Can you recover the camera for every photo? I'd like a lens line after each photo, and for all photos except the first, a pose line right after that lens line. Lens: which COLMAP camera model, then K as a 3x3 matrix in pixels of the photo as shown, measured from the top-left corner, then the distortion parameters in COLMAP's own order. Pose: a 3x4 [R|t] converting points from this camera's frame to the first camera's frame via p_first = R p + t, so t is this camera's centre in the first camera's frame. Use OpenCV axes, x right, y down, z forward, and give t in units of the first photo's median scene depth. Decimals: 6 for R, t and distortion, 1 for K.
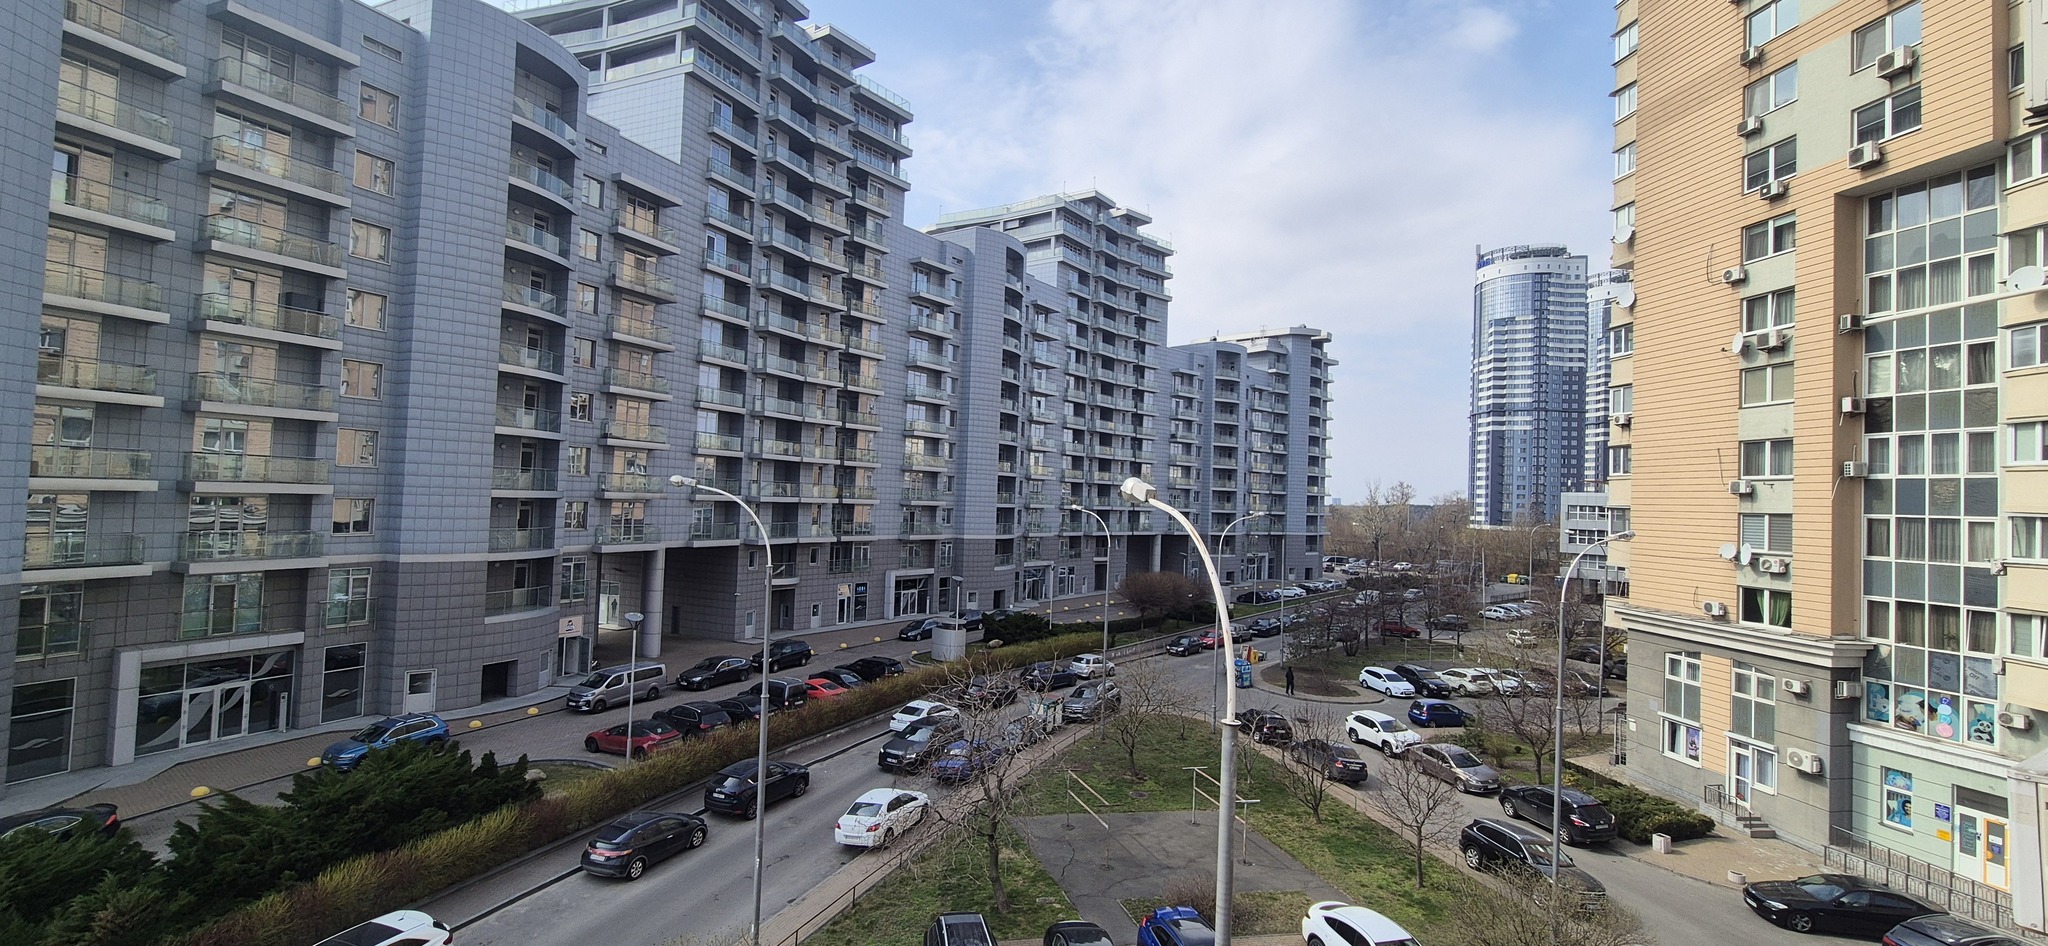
lens RADIAL K [[843.6, 0, 1024.3], [0, 843.6, 473.2], [0, 0, 1]] dist [0.001057, 0.000101]
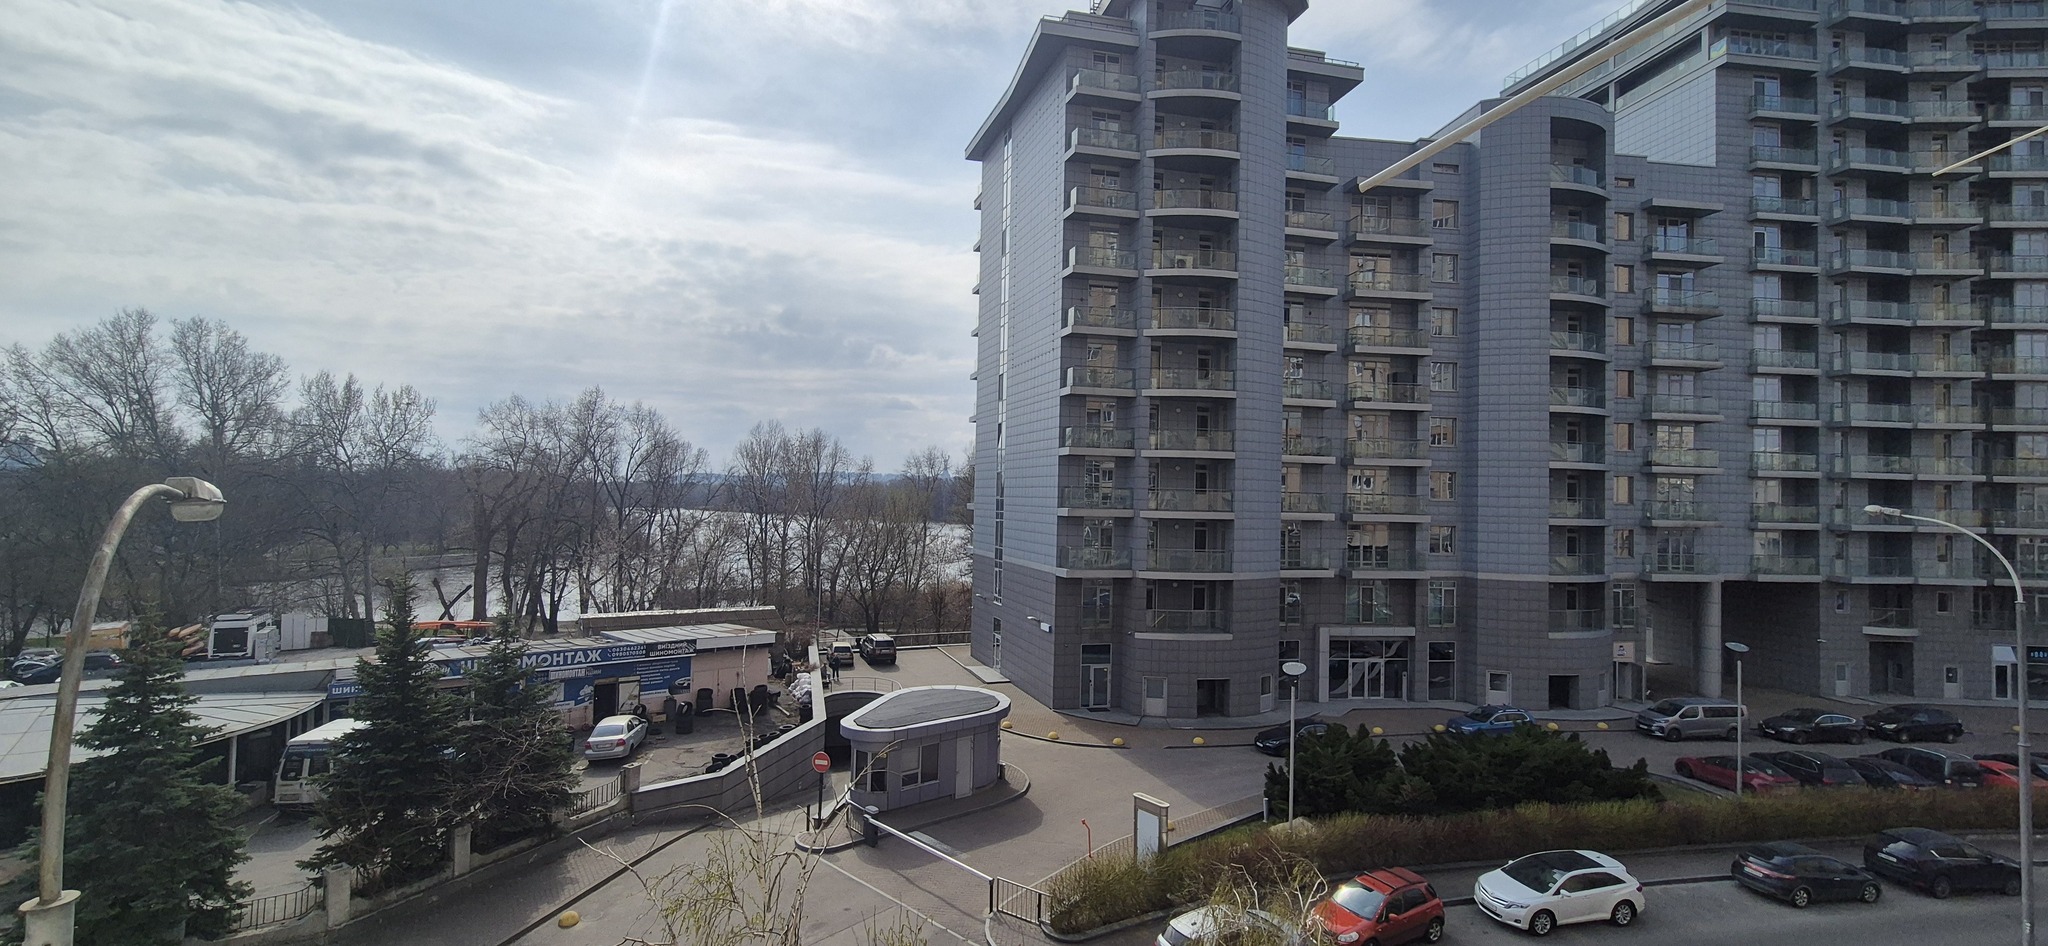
lens RADIAL K [[843.6, 0, 1016.9], [0, 843.6, 473.1], [0, 0, 1]] dist [0.001057, 0.000101]
pose [[0.513229, -0.050226, -0.856781, -0.022521], [0.022585, 0.998731, -0.045018, -0.004294], [0.857955, 0.003754, 0.513712, -0.132260]]
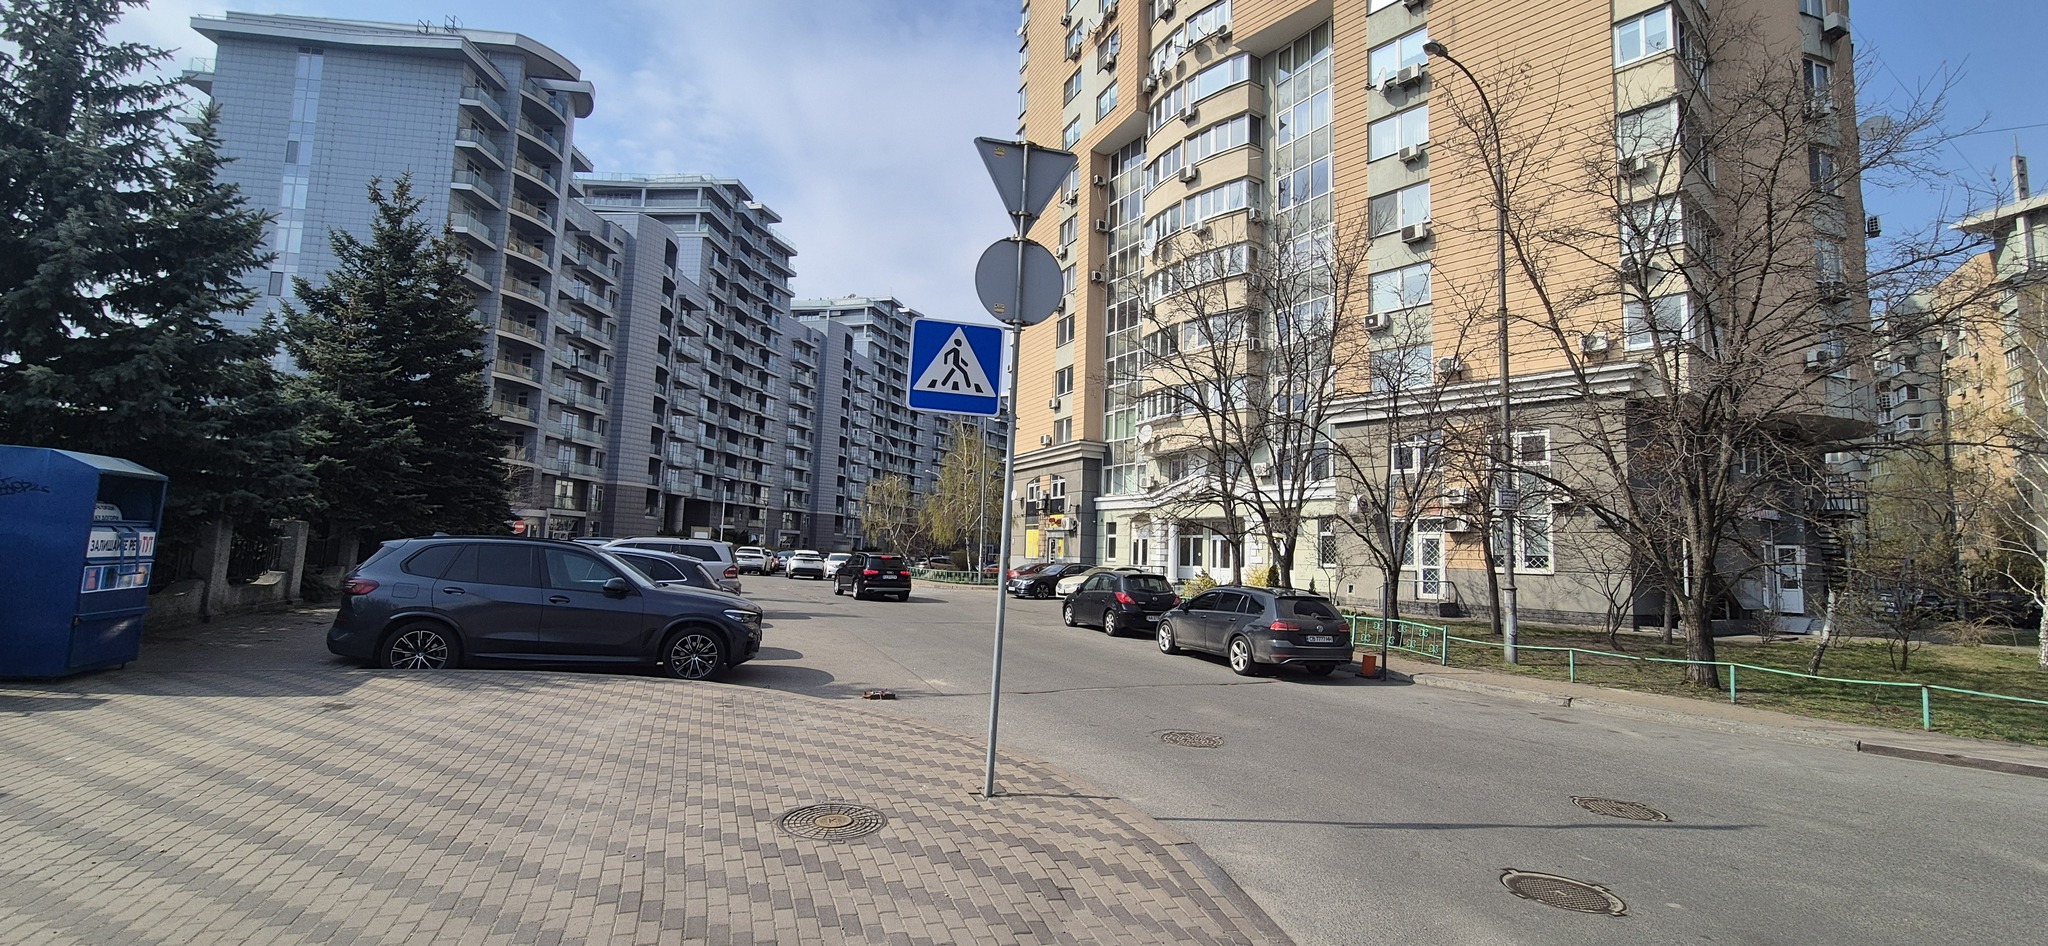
lens RADIAL K [[843.6, 0, 1033.4], [0, 843.6, 473.7], [0, 0, 1]] dist [0.001057, 0.000101]
pose [[0.939338, 0.031628, 0.341532, -0.324817], [-0.011560, 0.998093, -0.060637, 0.131396], [-0.342799, 0.053010, 0.937912, -0.880606]]
